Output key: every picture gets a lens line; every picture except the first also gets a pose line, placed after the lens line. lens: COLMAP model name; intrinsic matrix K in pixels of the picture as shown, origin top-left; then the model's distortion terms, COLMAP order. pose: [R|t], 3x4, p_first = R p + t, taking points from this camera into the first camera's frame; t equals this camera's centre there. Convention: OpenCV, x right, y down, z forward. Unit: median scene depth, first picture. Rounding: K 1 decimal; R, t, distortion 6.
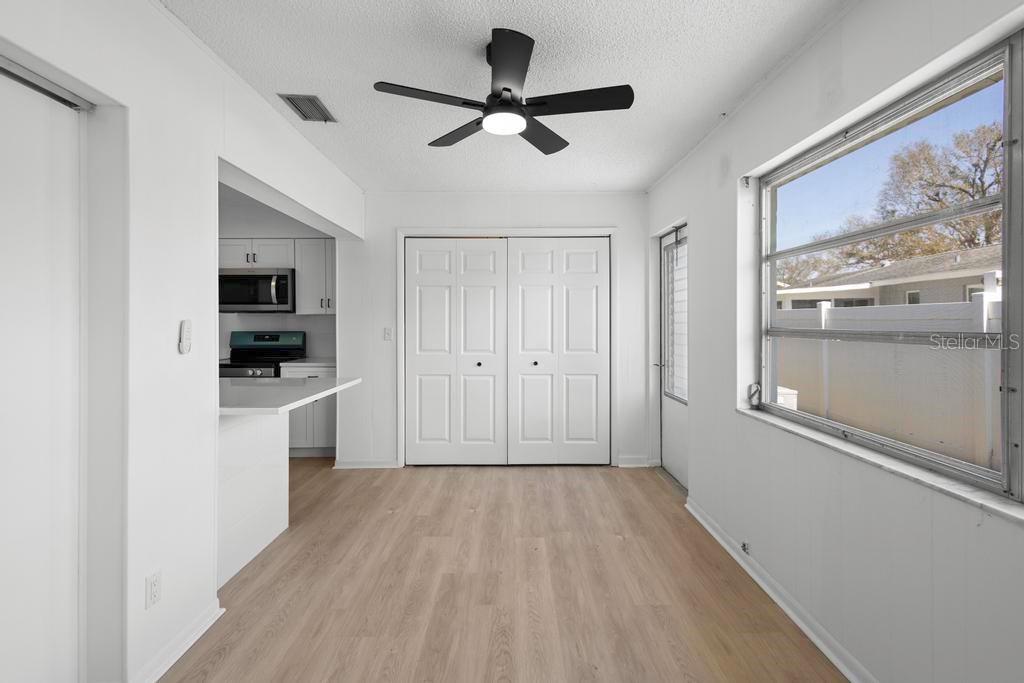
lens RADIAL K [[471.9, 0, 511.3], [0, 471.9, 322.3], [0, 0, 1]] dist [0.007895, -0.000532]
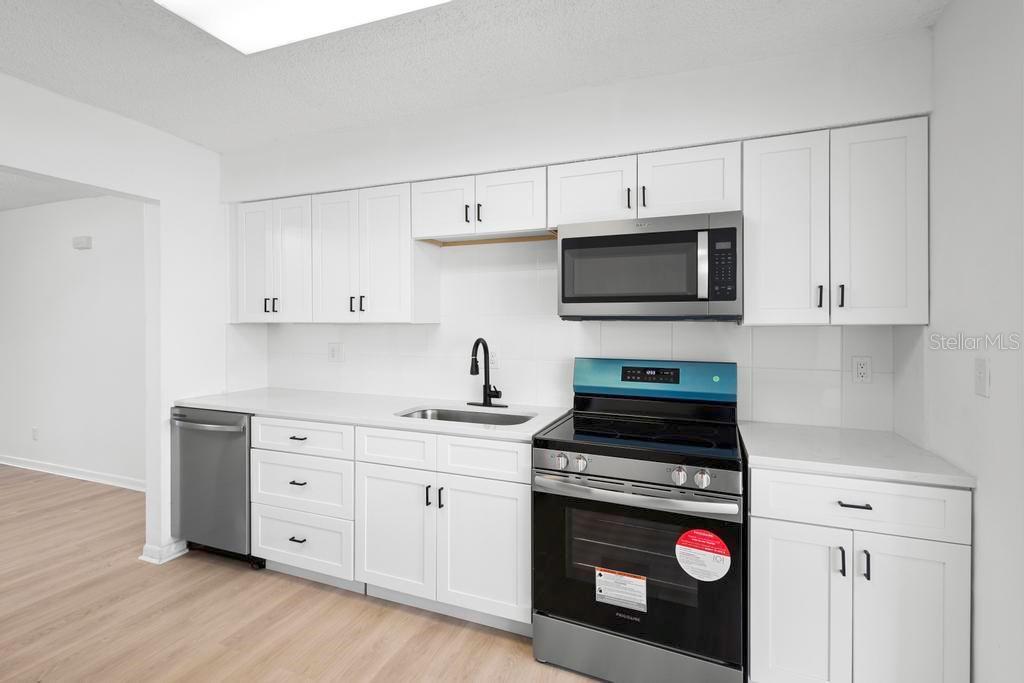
lens RADIAL K [[471.9, 0, 511.3], [0, 471.9, 322.3], [0, 0, 1]] dist [0.007895, -0.000532]
pose [[0.929005, -0.002128, -0.370060, -0.841436], [-0.002924, 0.999910, -0.013091, -0.020989], [0.370055, 0.013244, 0.928916, 0.926509]]
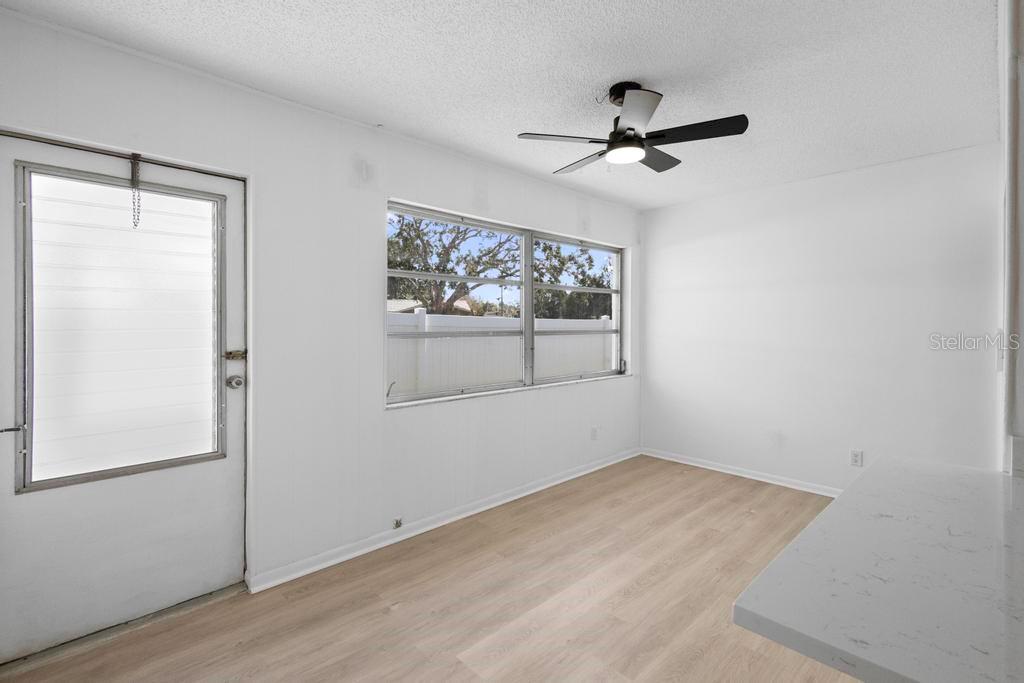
lens RADIAL K [[471.9, 0, 511.3], [0, 471.9, 322.3], [0, 0, 1]] dist [0.007895, -0.000532]
pose [[-0.689321, -0.001143, 0.724455, -0.476754], [0.000064, 0.999999, 0.001639, -0.013863], [-0.724456, 0.001176, -0.689320, 1.439240]]
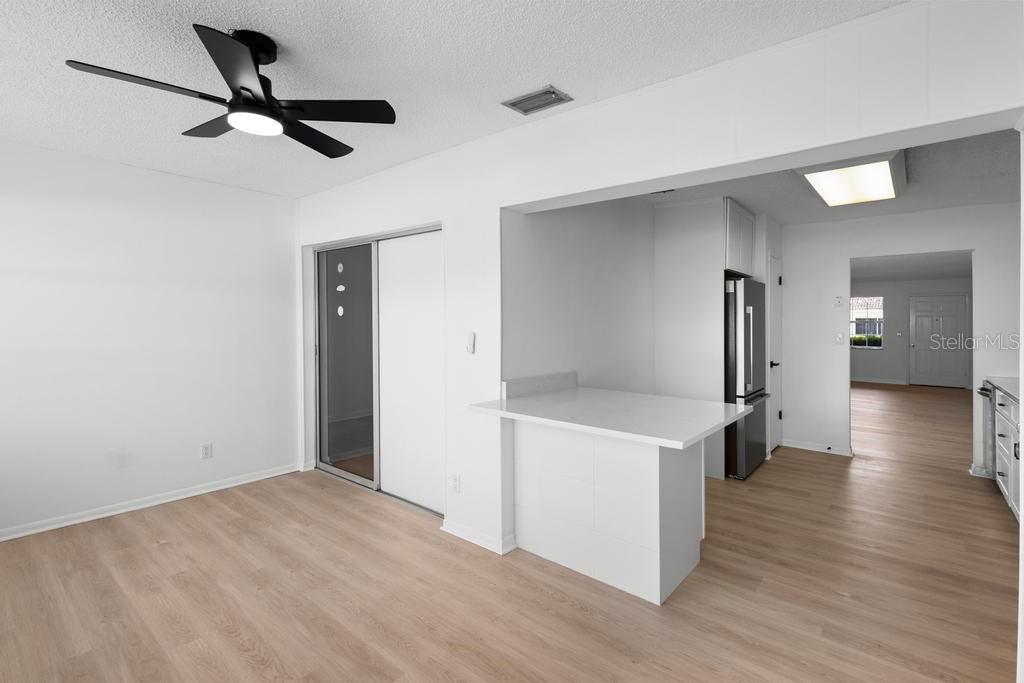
lens RADIAL K [[471.9, 0, 511.3], [0, 471.9, 322.3], [0, 0, 1]] dist [0.007895, -0.000532]
pose [[-0.643871, -0.012178, -0.765037, 0.281793], [-0.011992, 0.999911, -0.005824, -0.012694], [0.765040, 0.005424, -0.643960, 1.408461]]
